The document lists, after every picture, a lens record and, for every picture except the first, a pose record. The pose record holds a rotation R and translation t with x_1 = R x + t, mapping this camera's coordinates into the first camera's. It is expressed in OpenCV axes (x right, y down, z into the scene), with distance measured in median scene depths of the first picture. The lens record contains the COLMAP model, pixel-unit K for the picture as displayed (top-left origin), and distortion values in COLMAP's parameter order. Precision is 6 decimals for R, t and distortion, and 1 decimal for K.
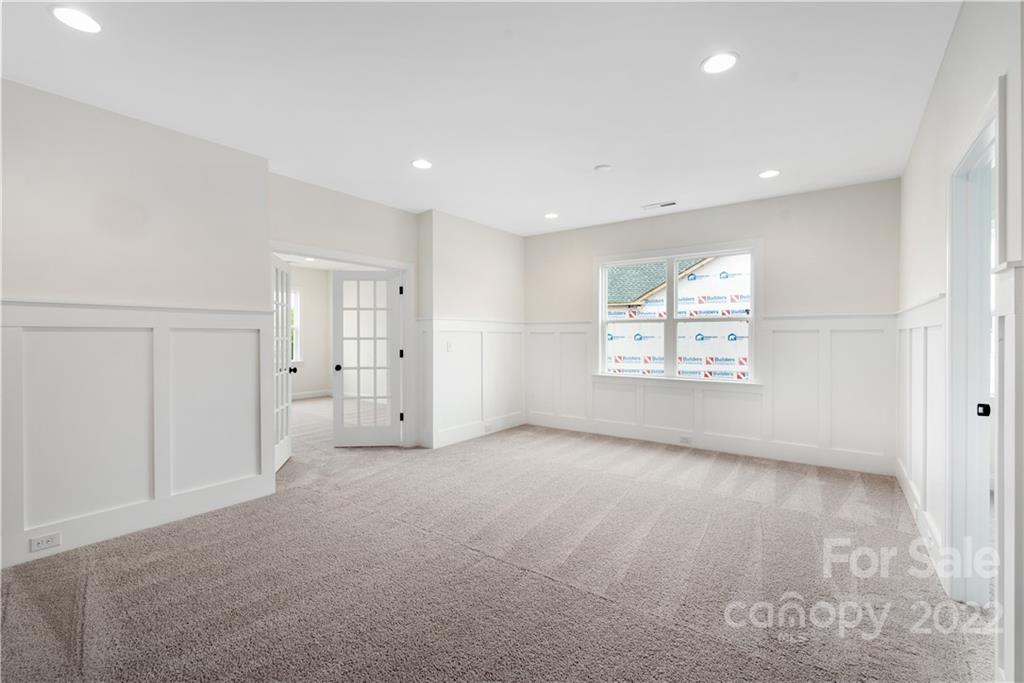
lens RADIAL K [[440.8, 0, 512.0], [0, 440.8, 341.5], [0, 0, 1]] dist [0.000420, 0.000012]
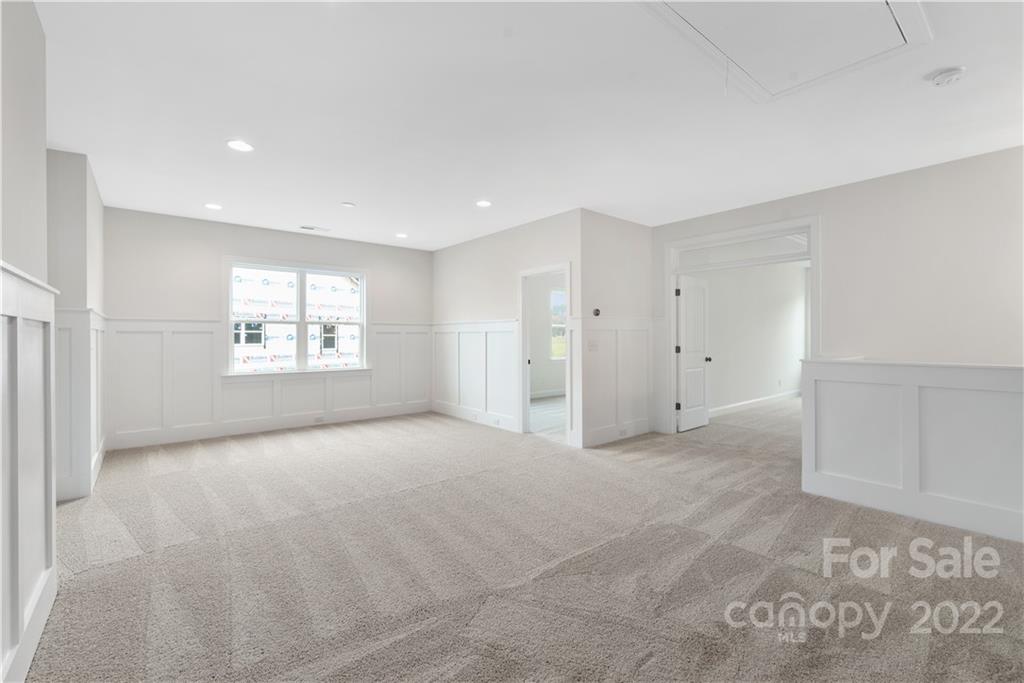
lens RADIAL K [[440.8, 0, 512.0], [0, 440.8, 341.5], [0, 0, 1]] dist [0.000420, 0.000012]
pose [[0.239984, -0.008070, 0.970743, -0.657561], [0.010164, 0.999932, 0.005800, 0.000945], [-0.970724, 0.008475, 0.240050, 0.172439]]
